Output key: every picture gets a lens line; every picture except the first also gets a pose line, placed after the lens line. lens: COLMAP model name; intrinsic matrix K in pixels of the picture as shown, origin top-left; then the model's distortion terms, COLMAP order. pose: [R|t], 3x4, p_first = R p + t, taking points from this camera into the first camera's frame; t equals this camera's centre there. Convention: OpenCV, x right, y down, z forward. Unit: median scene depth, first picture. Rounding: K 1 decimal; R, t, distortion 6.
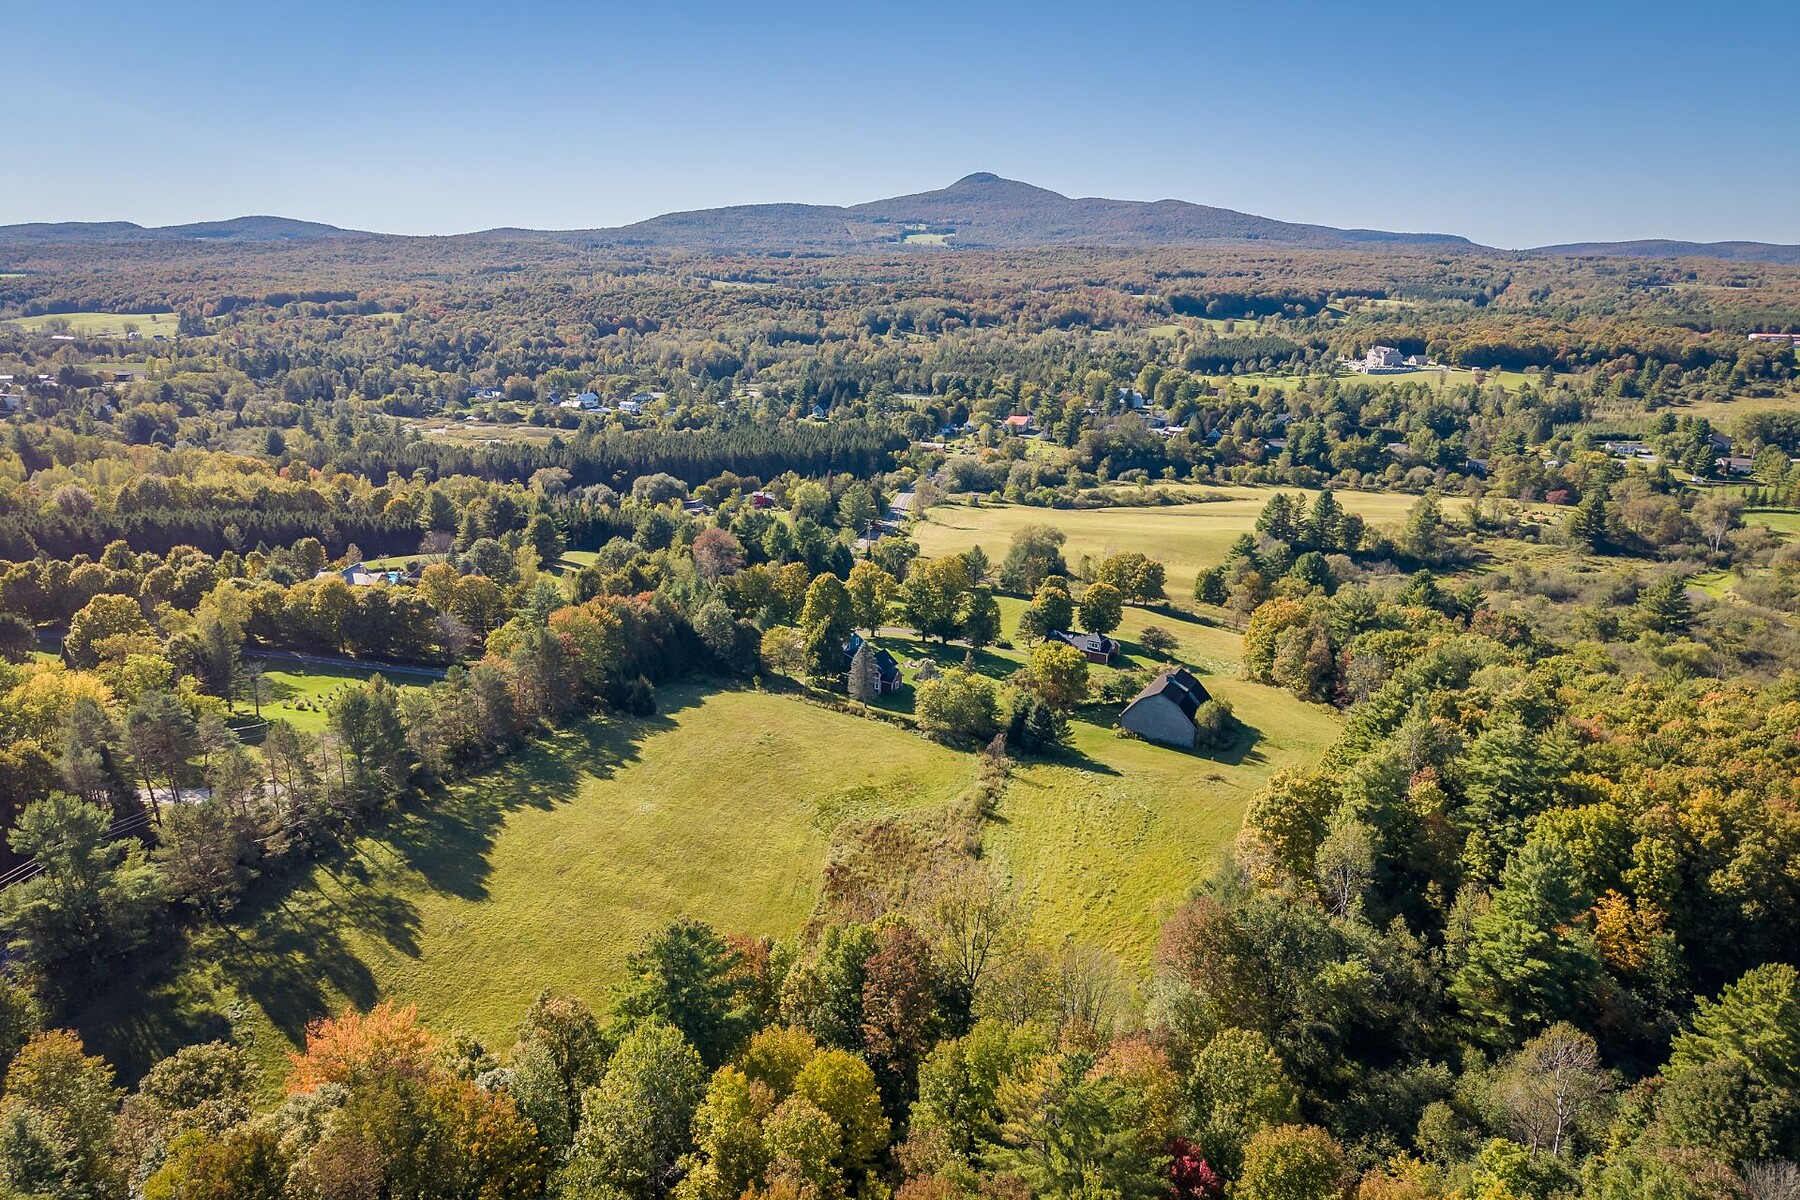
lens RADIAL K [[1197.5, 0, 900.0], [0, 1197.5, 600.0], [0, 0, 1]] dist [0.050880, -0.048376]
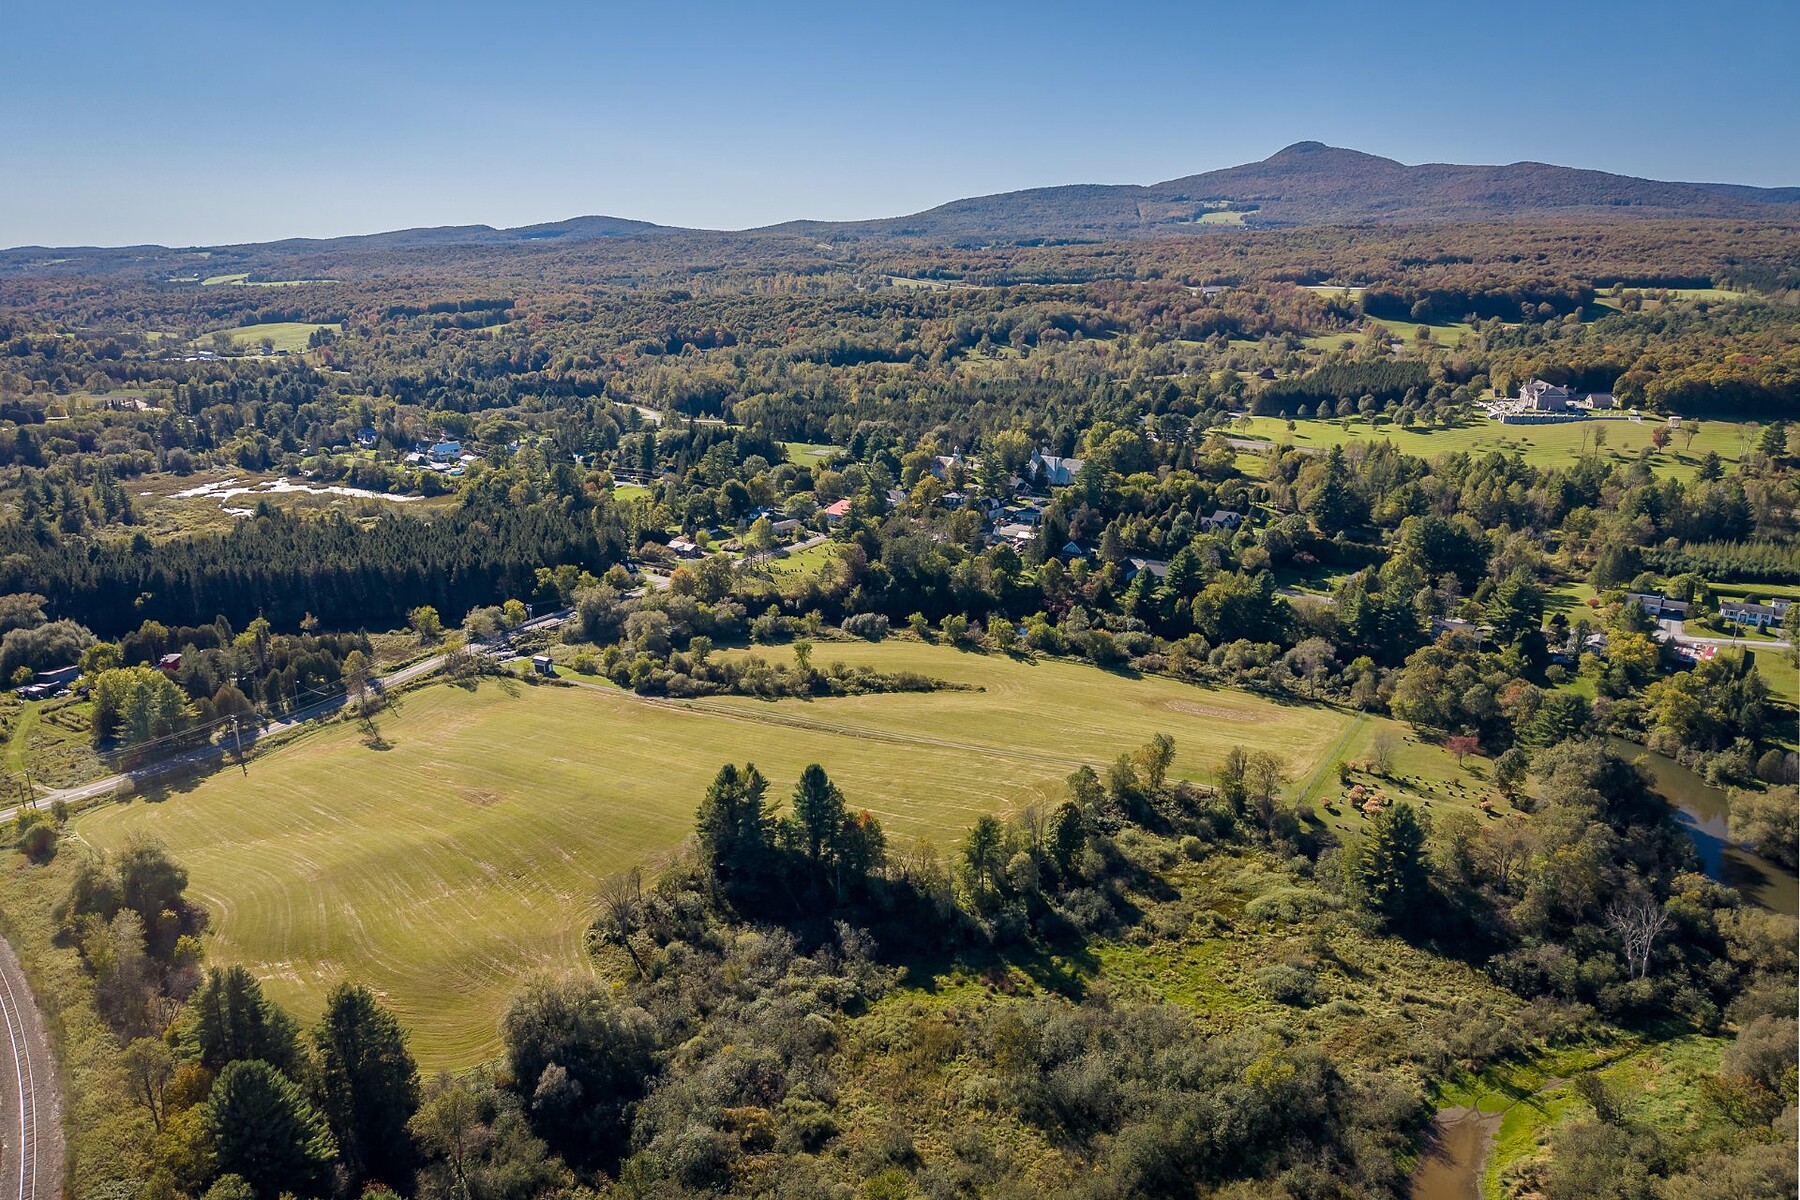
lens RADIAL K [[1197.5, 0, 900.0], [0, 1197.5, 600.0], [0, 0, 1]] dist [0.050880, -0.048376]
pose [[0.962439, 0.054274, -0.266016, 0.219335], [-0.050386, 0.998500, 0.021424, -0.073853], [0.266780, -0.007216, 0.963730, 0.204479]]
